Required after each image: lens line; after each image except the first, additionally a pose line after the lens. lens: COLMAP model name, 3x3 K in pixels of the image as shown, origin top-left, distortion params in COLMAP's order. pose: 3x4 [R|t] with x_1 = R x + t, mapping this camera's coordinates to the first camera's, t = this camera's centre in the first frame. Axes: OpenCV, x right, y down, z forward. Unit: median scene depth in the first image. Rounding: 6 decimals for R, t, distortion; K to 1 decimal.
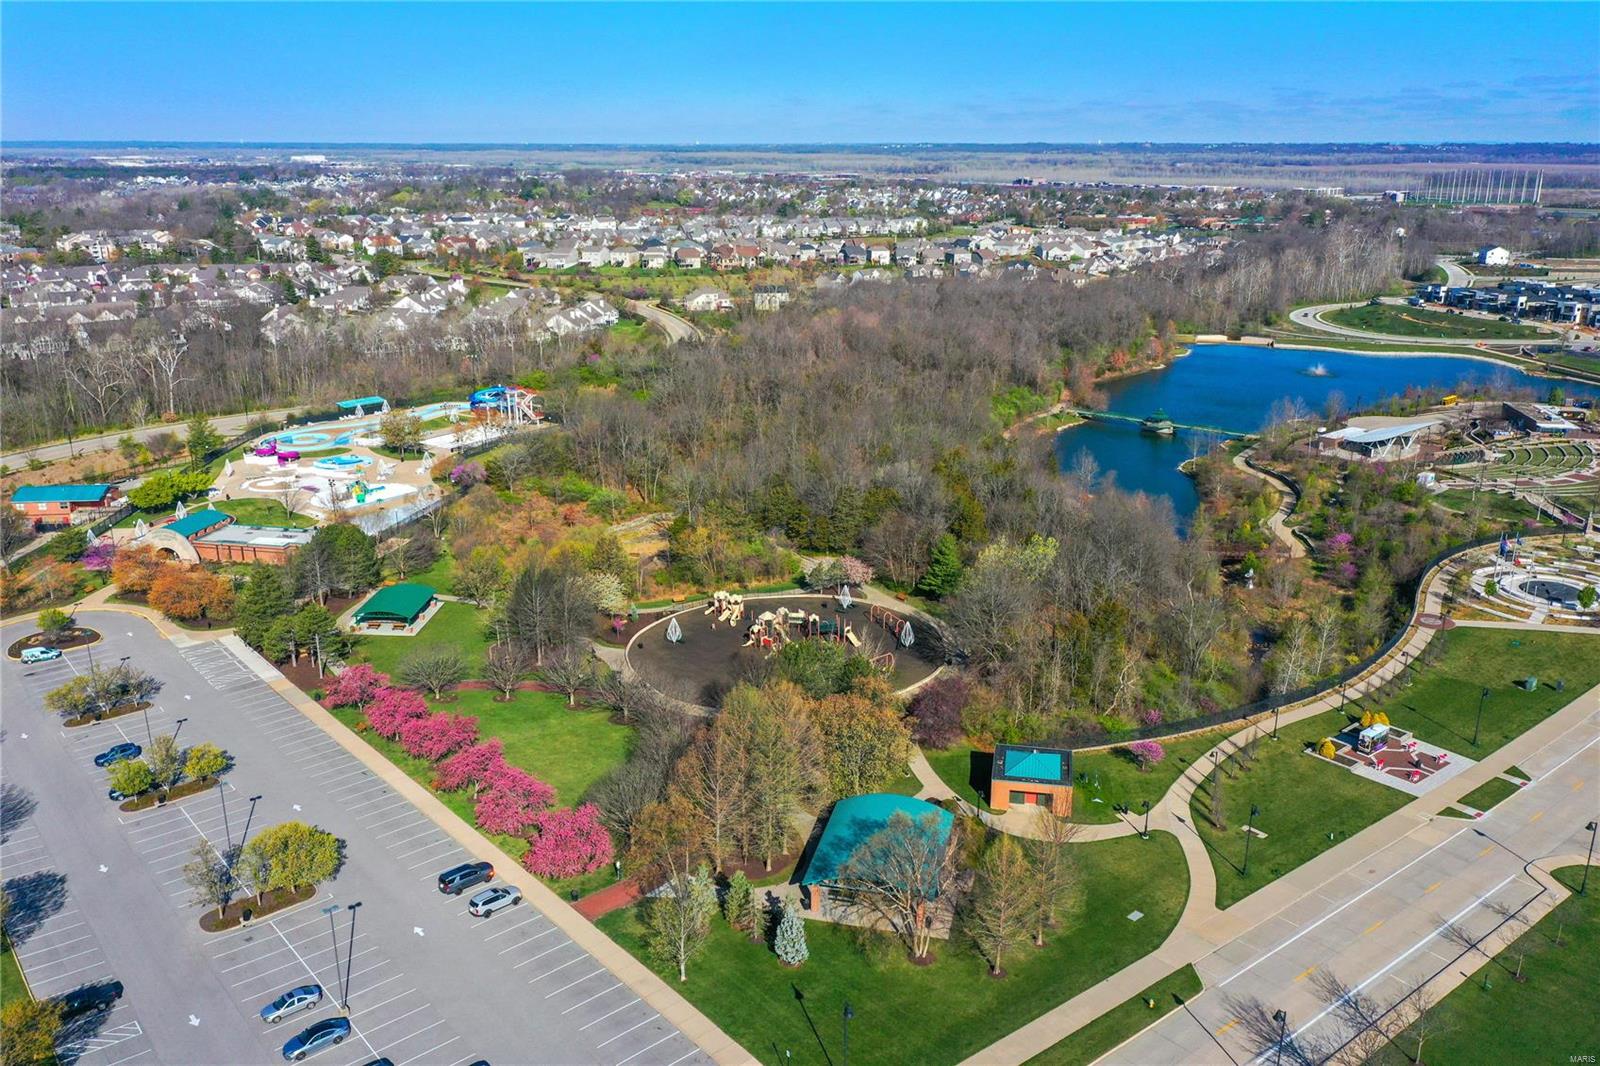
lens RADIAL K [[1270.4, 0, 800.0], [0, 1270.4, 533.0], [0, 0, 1]] dist [0.006564, 0.000643]
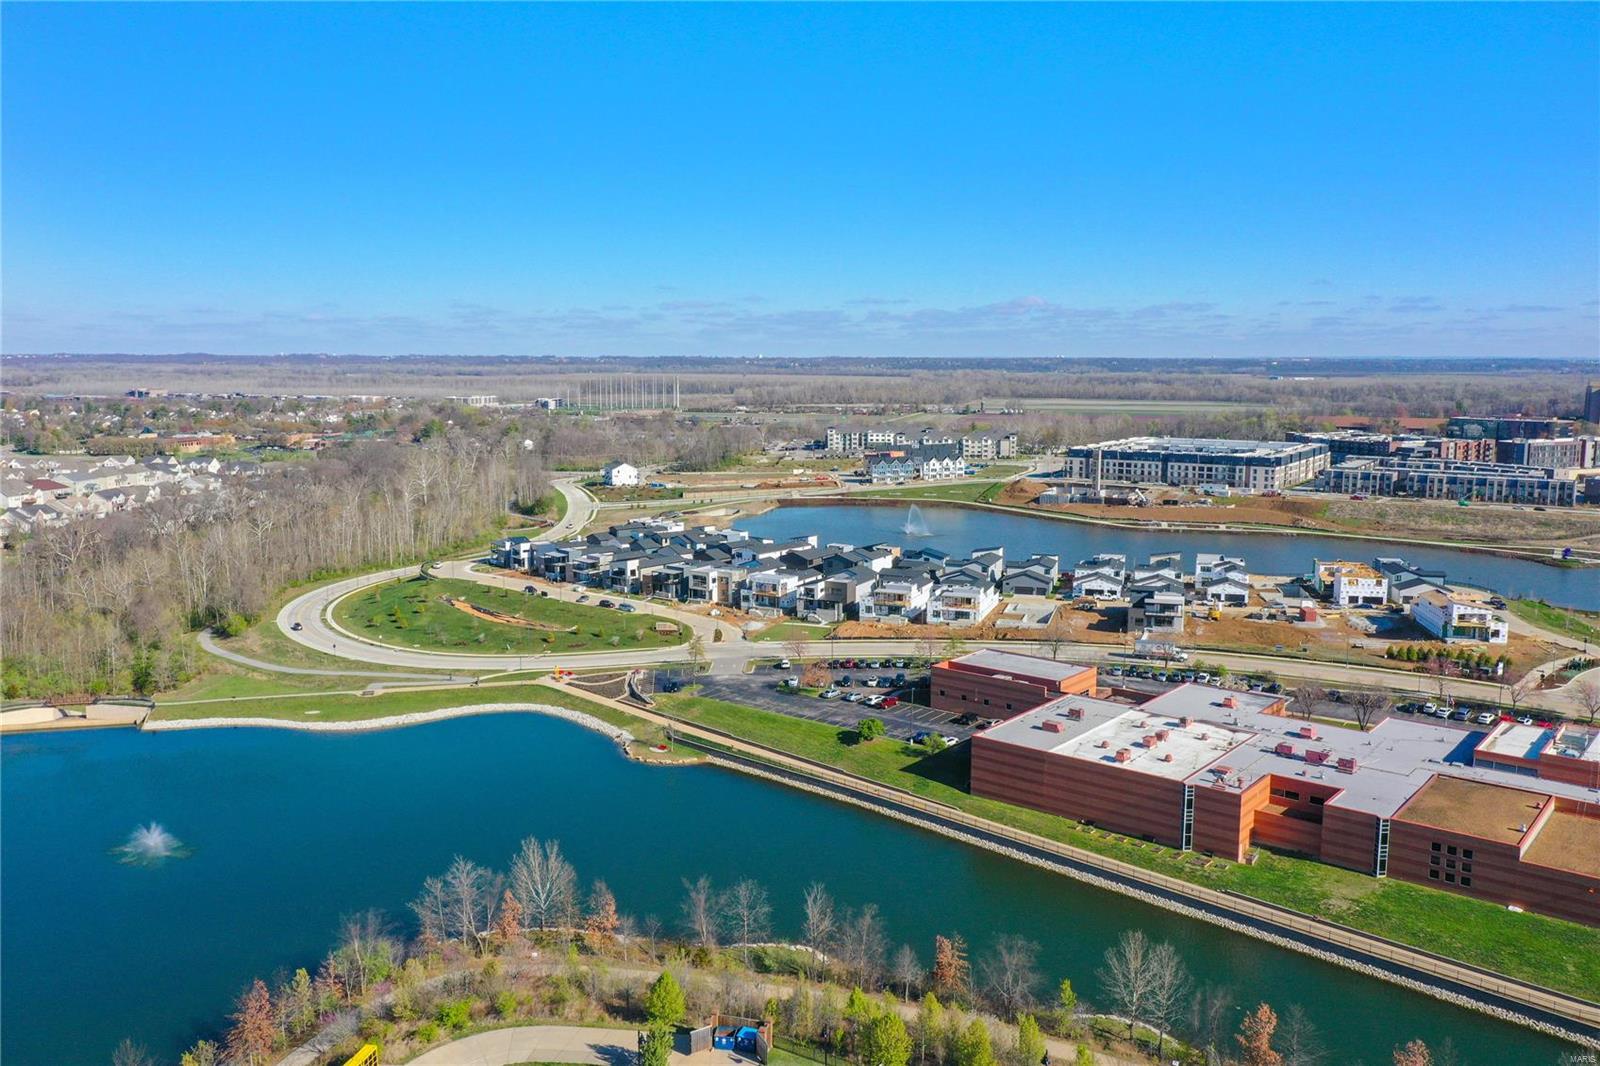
lens RADIAL K [[1270.4, 0, 800.0], [0, 1270.4, 533.0], [0, 0, 1]] dist [0.006564, 0.000643]
pose [[0.825969, -0.074049, 0.558831, 0.133606], [0.162099, 0.980664, -0.109642, -0.053566], [-0.539907, 0.181147, 0.822001, 0.206500]]
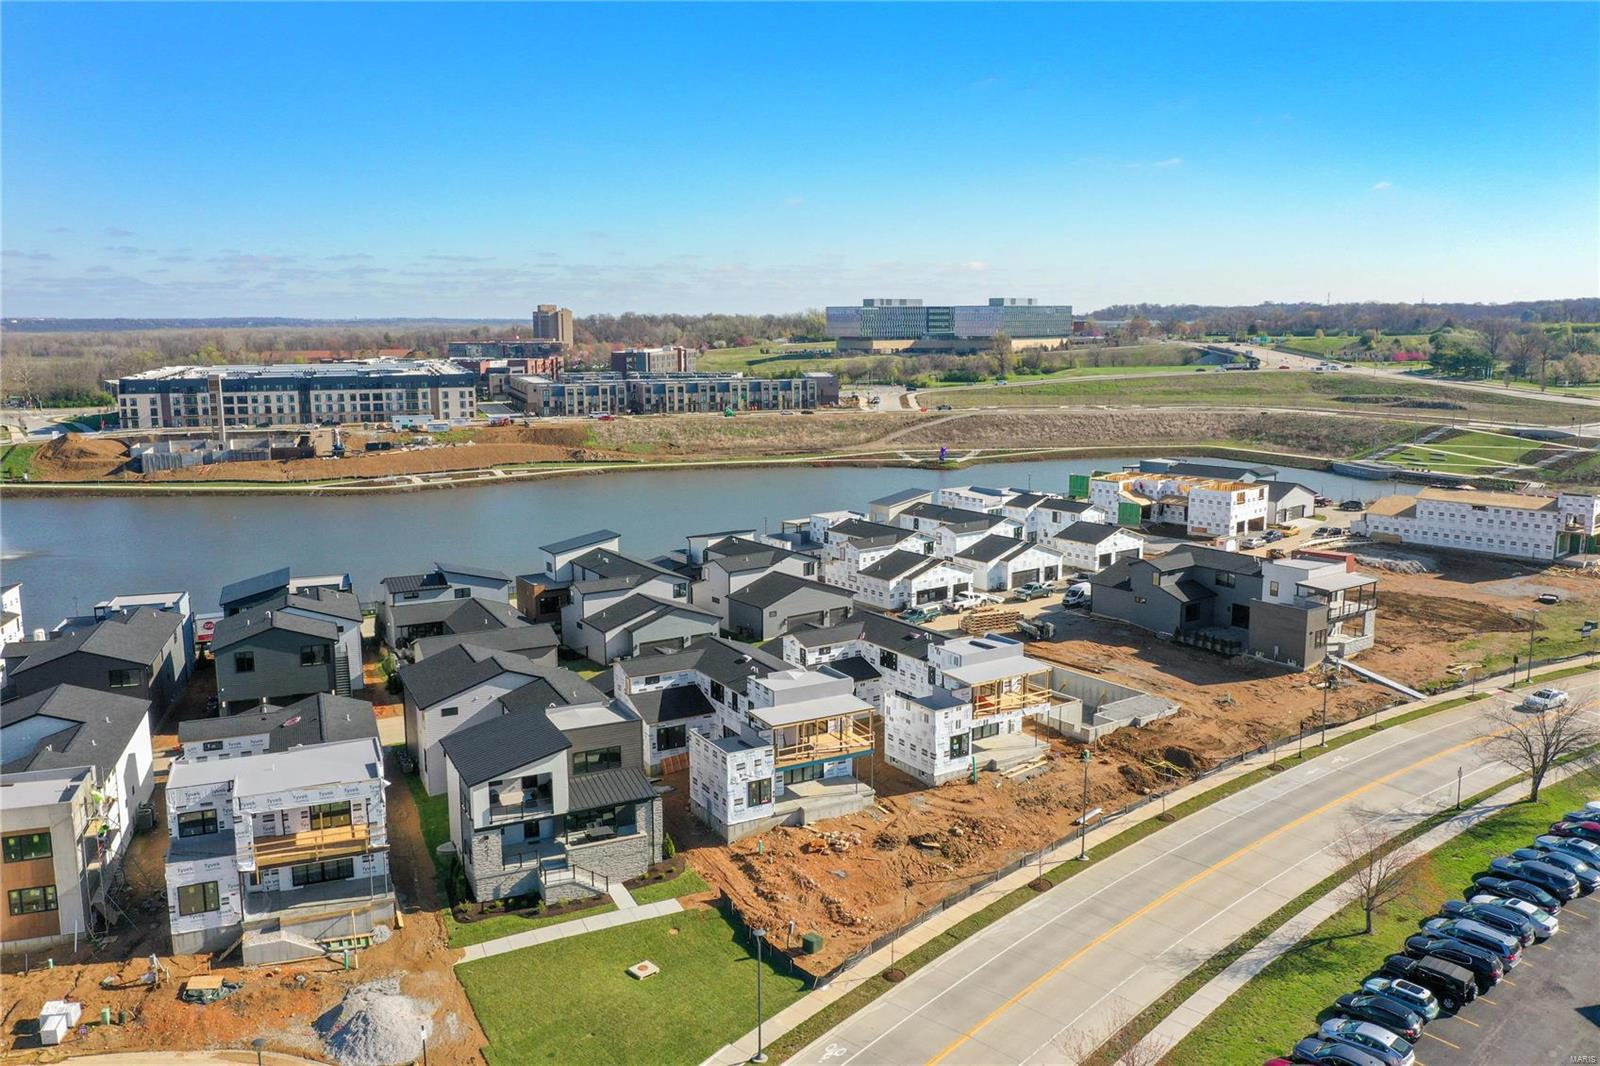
lens RADIAL K [[1270.4, 0, 800.0], [0, 1270.4, 533.0], [0, 0, 1]] dist [0.006564, 0.000643]
pose [[0.049234, -0.165163, 0.985037, 0.212942], [0.299230, 0.943371, 0.143221, -0.085494], [-0.952910, 0.287702, 0.095867, 0.386089]]
